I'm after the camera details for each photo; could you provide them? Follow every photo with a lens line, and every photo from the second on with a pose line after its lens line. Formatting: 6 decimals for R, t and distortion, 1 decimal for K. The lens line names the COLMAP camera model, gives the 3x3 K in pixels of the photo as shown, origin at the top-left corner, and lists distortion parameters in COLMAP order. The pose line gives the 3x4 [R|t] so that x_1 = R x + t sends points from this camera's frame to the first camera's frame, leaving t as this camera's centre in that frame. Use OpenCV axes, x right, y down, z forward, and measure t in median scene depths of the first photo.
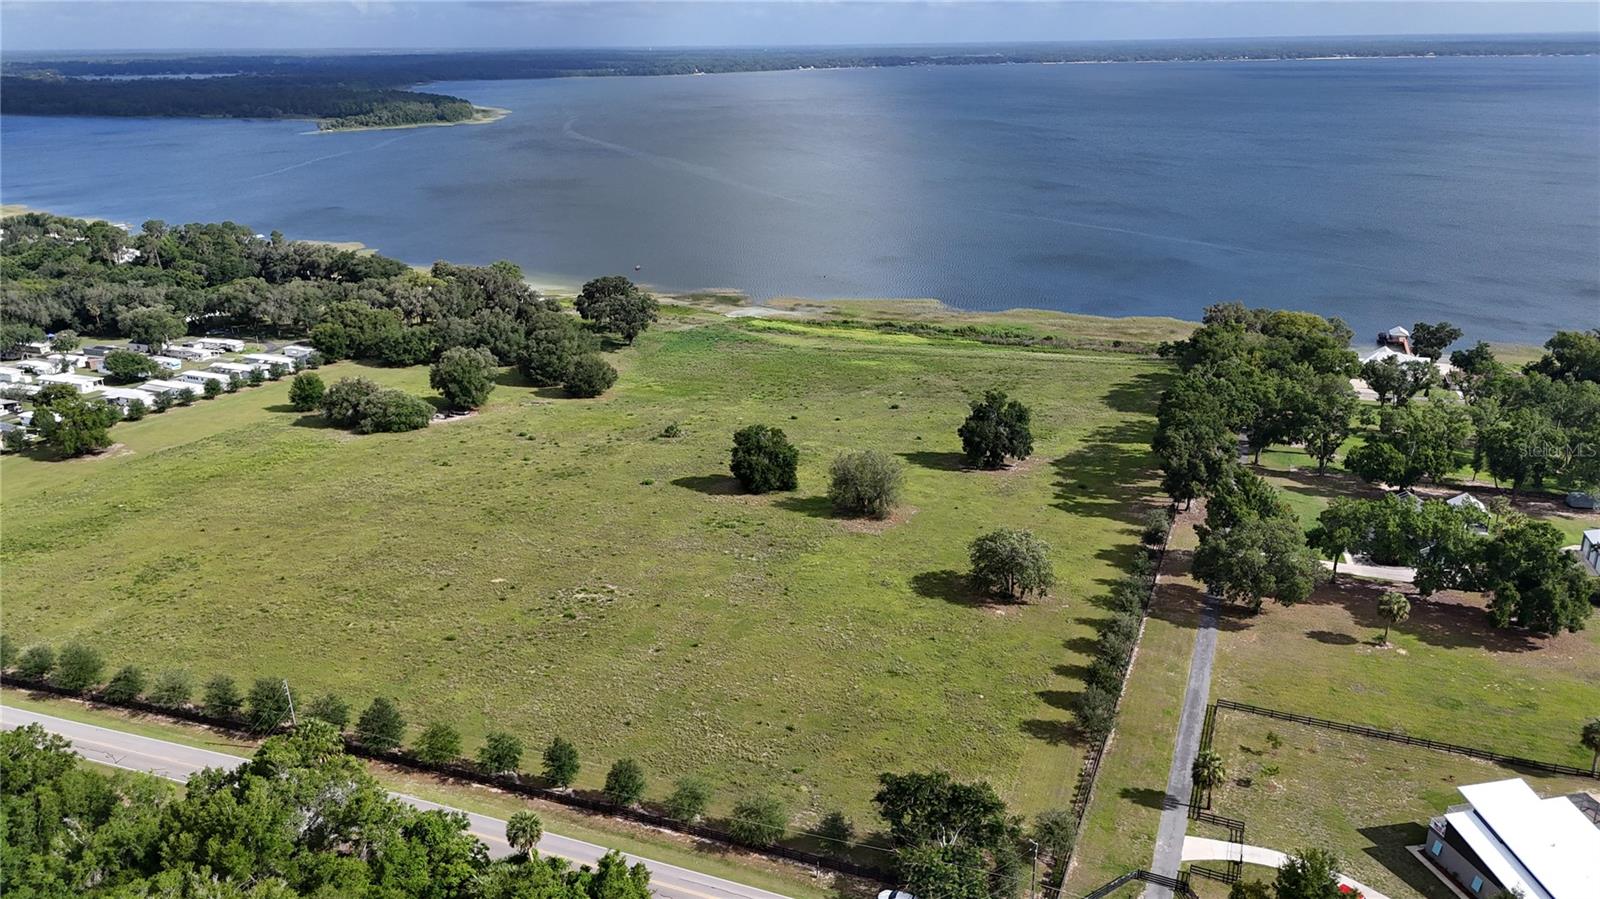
lens RADIAL K [[1188.9, 0, 804.7], [0, 1188.9, 452.8], [0, 0, 1]] dist [0.072355, -0.069171]
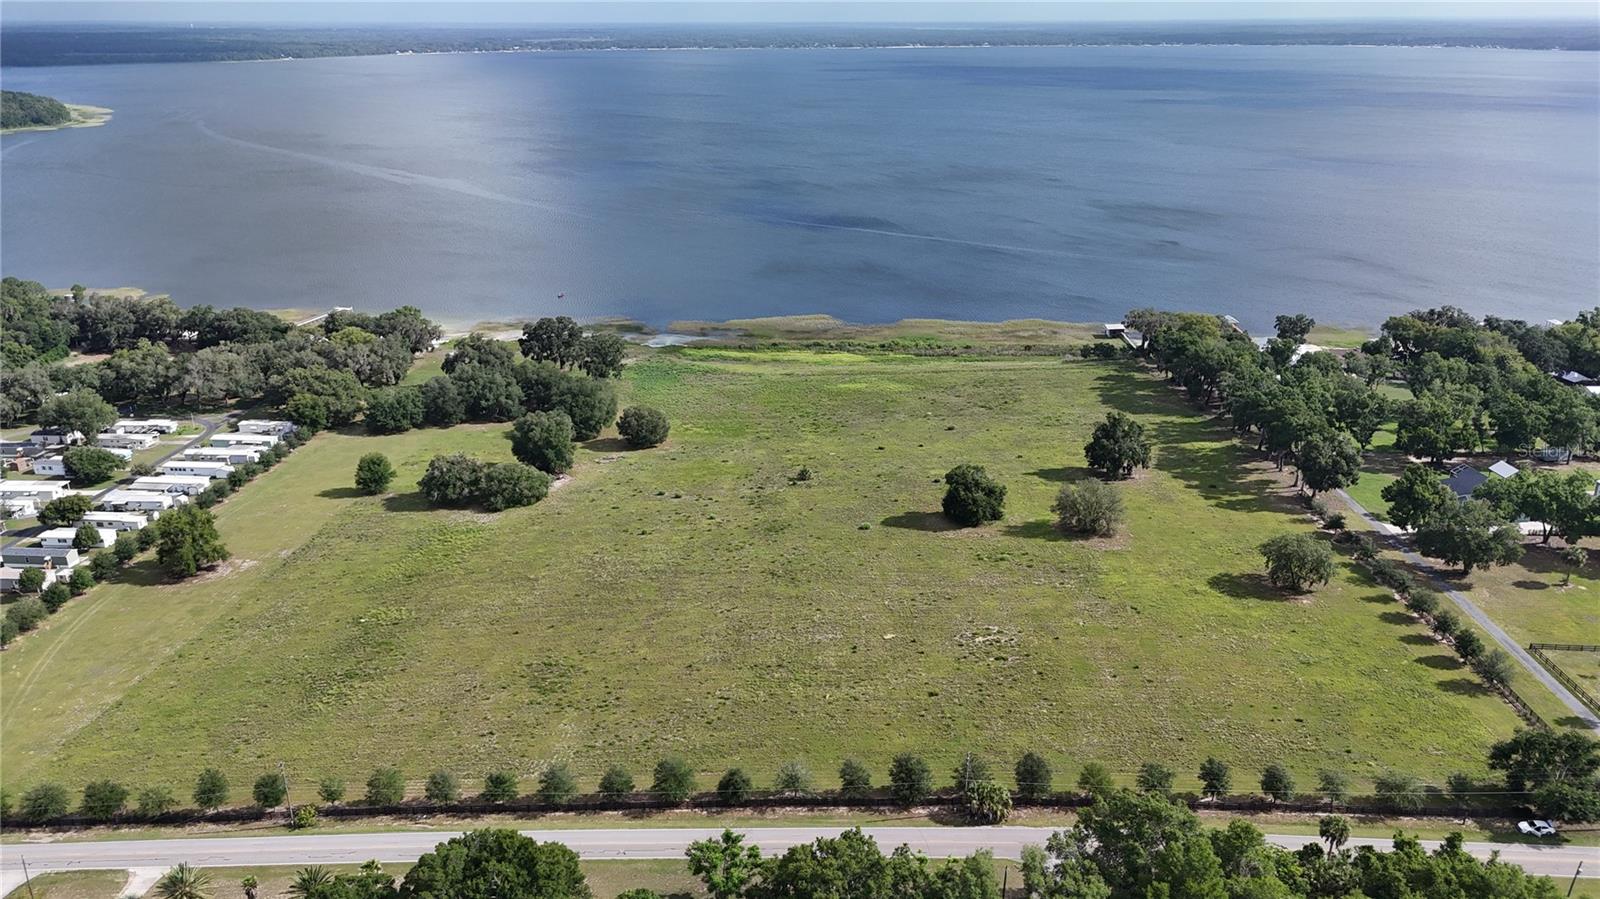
lens RADIAL K [[1188.9, 0, 805.0], [0, 1188.9, 453.2], [0, 0, 1]] dist [0.072355, -0.069171]
pose [[0.942684, -0.106072, 0.316378, -0.503837], [0.101082, 0.994357, 0.032193, -0.080327], [-0.318007, 0.001632, 0.948087, -0.014655]]
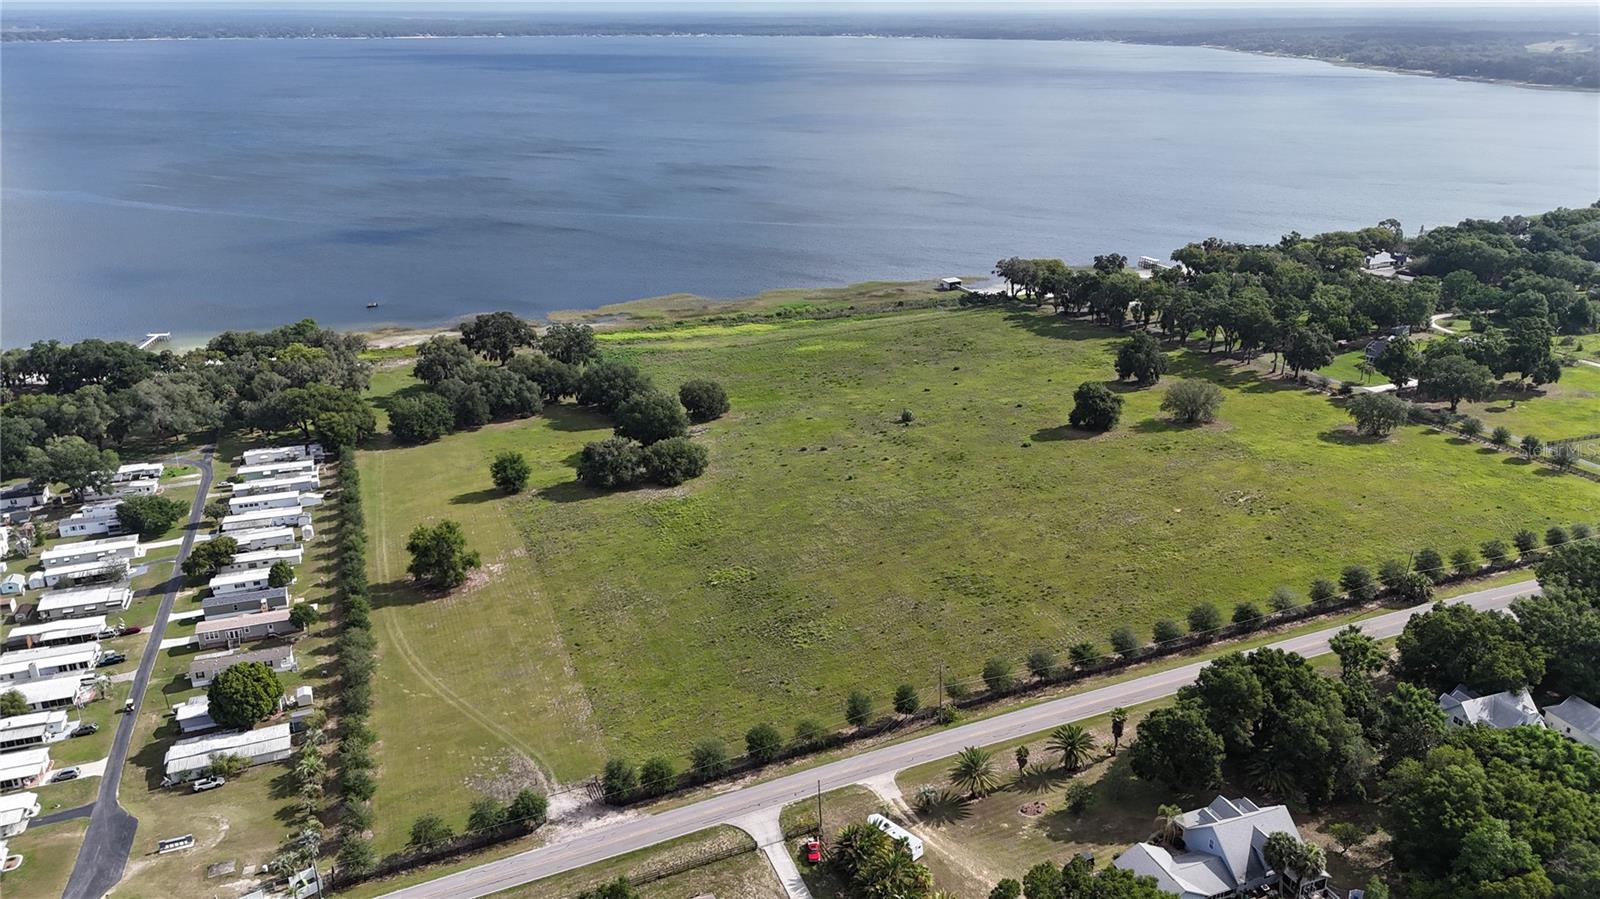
lens RADIAL K [[1188.9, 0, 807.6], [0, 1188.9, 453.8], [0, 0, 1]] dist [0.072355, -0.069171]
pose [[0.730084, -0.230006, 0.643487, -1.082698], [0.216360, 0.971013, 0.101600, -0.139968], [-0.648202, 0.065049, 0.758685, 0.183101]]
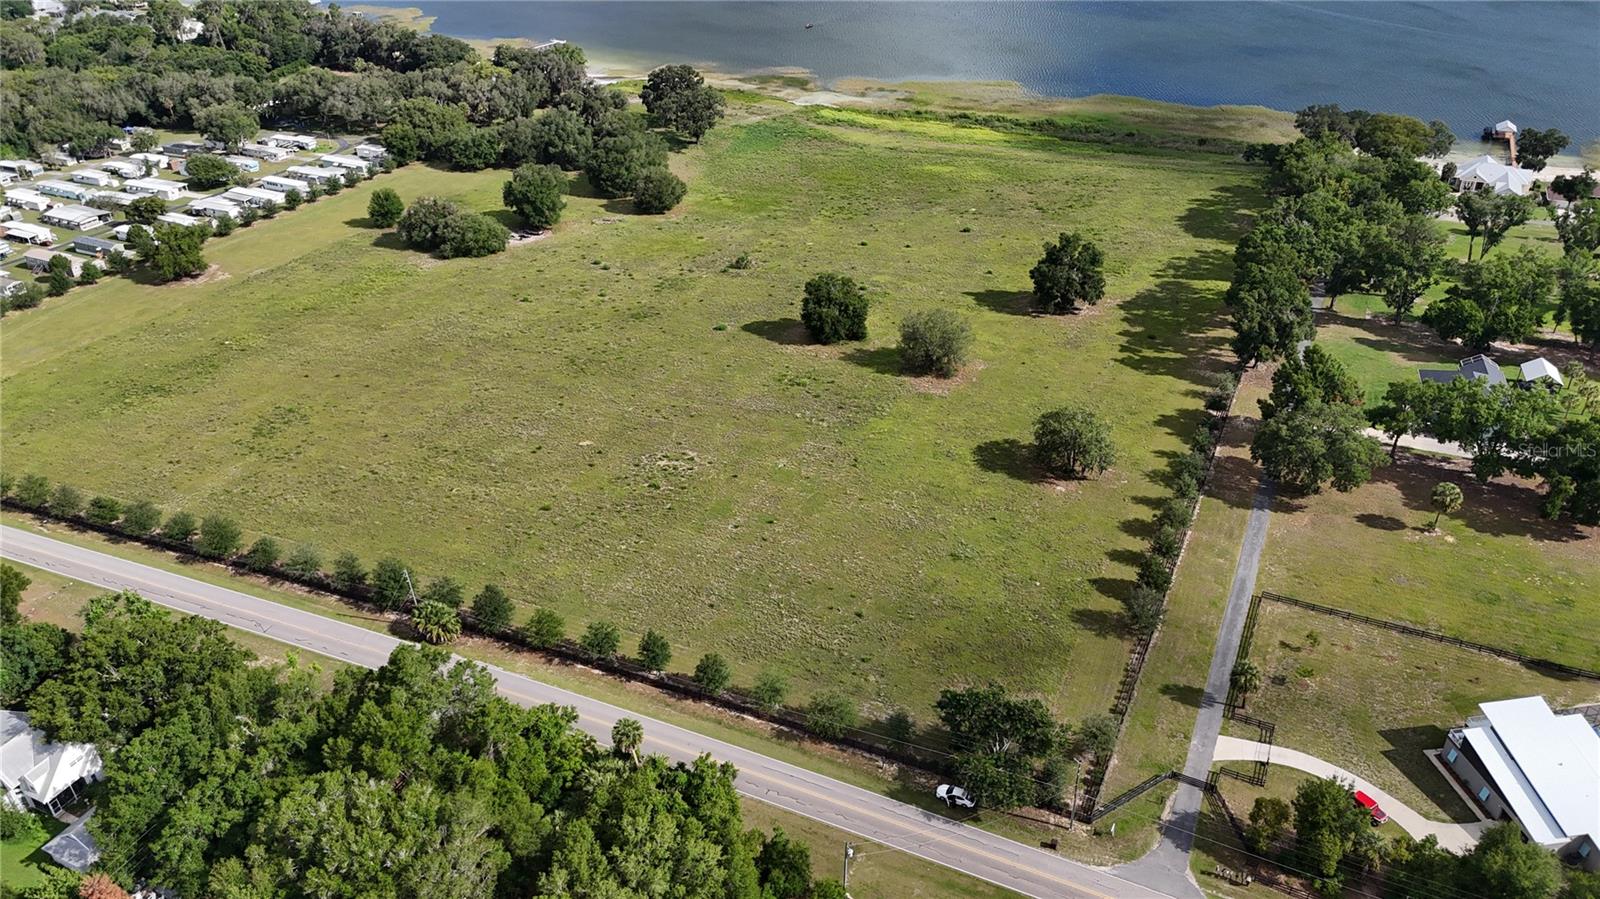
lens RADIAL K [[1188.9, 0, 803.0], [0, 1188.9, 455.9], [0, 0, 1]] dist [0.072355, -0.069171]
pose [[0.998413, 0.014992, -0.054283, -0.003801], [-0.002871, 0.976213, 0.216795, -0.086057], [0.056242, -0.216296, 0.974707, -0.019826]]
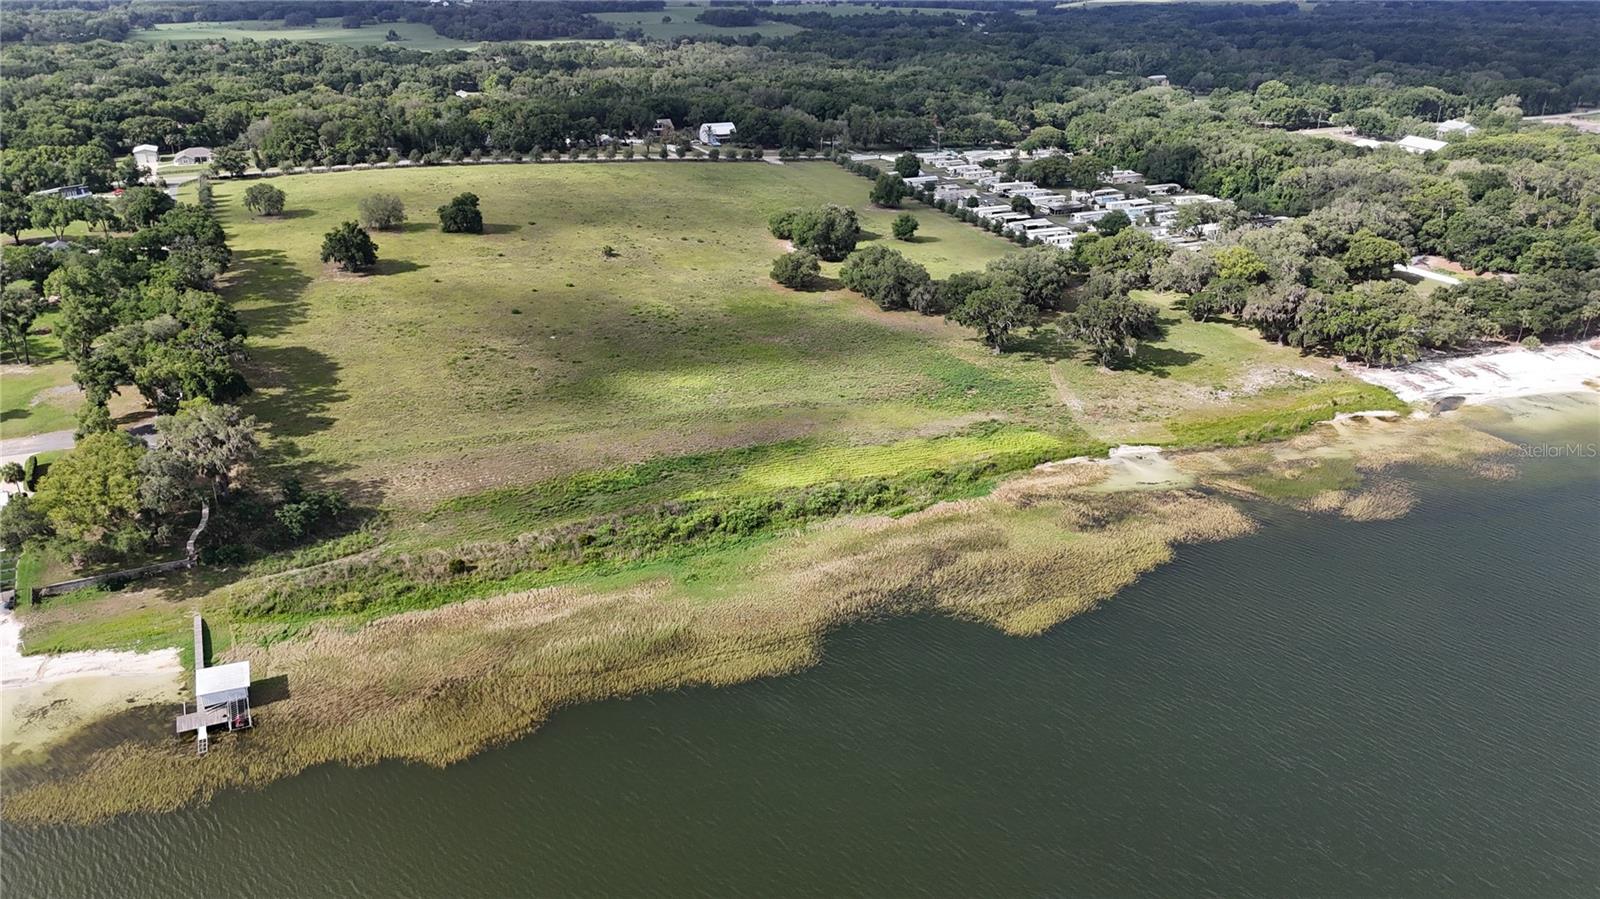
lens RADIAL K [[1188.9, 0, 809.2], [0, 1188.9, 447.3], [0, 0, 1]] dist [0.072355, -0.069171]
pose [[-0.680134, 0.301208, -0.668350, 0.793789], [-0.223092, 0.783408, 0.580088, -0.757172], [0.698318, 0.543641, -0.465626, 2.144157]]
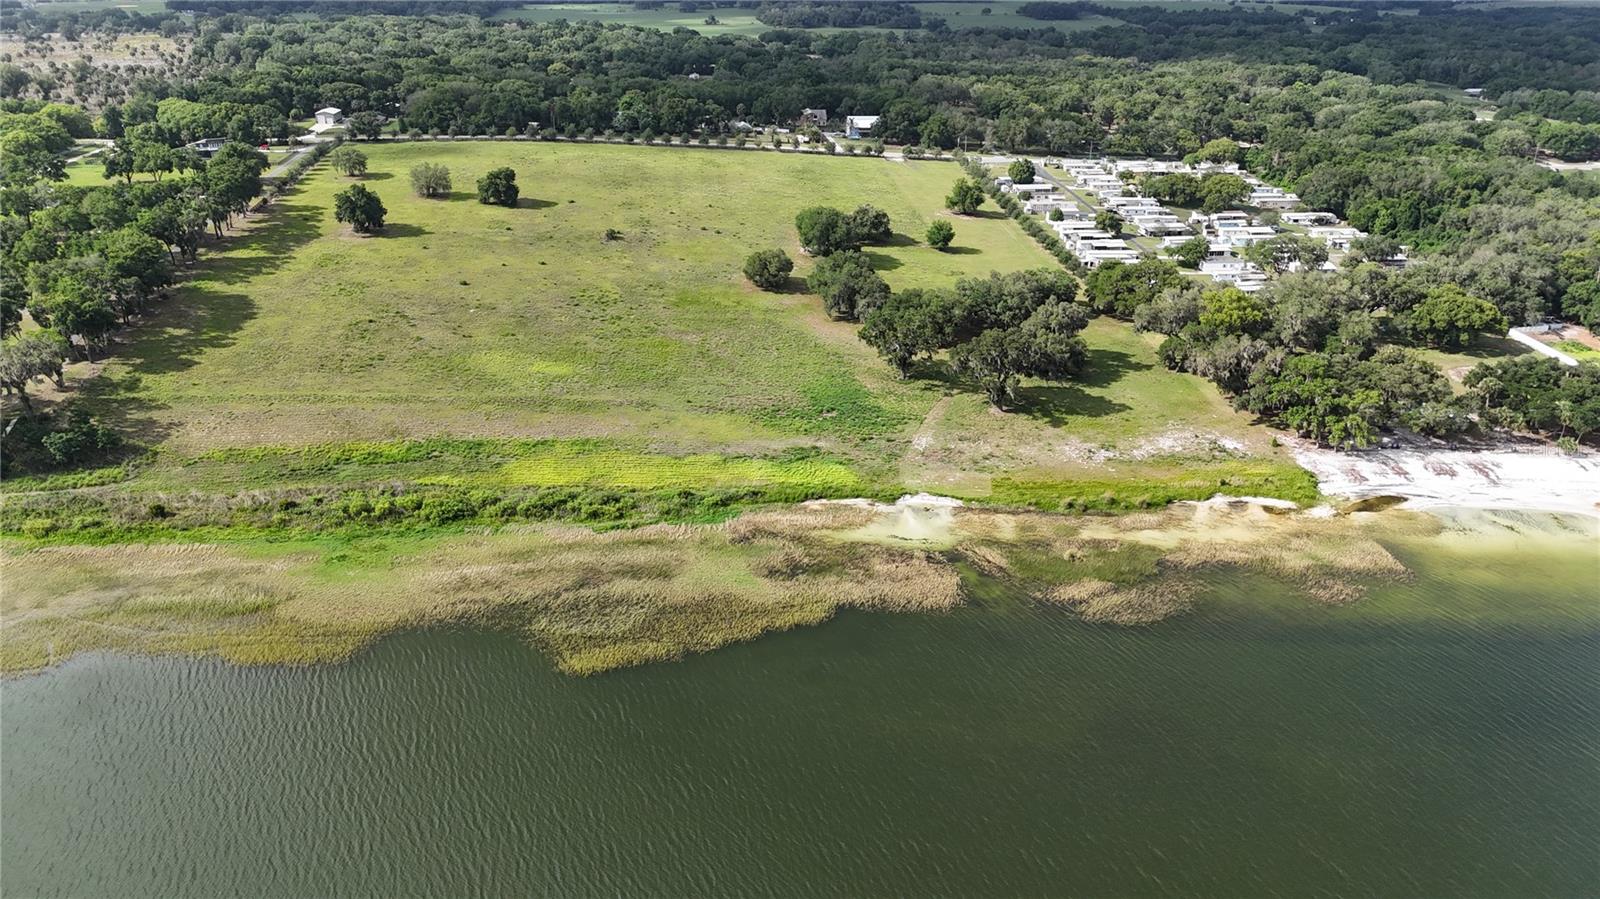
lens RADIAL K [[1188.9, 0, 801.0], [0, 1188.9, 448.3], [0, 0, 1]] dist [0.072355, -0.069171]
pose [[-0.879737, 0.197476, -0.432512, 0.380916], [-0.146036, 0.753470, 0.641058, -0.827305], [0.452478, 0.627125, -0.634017, 2.380451]]
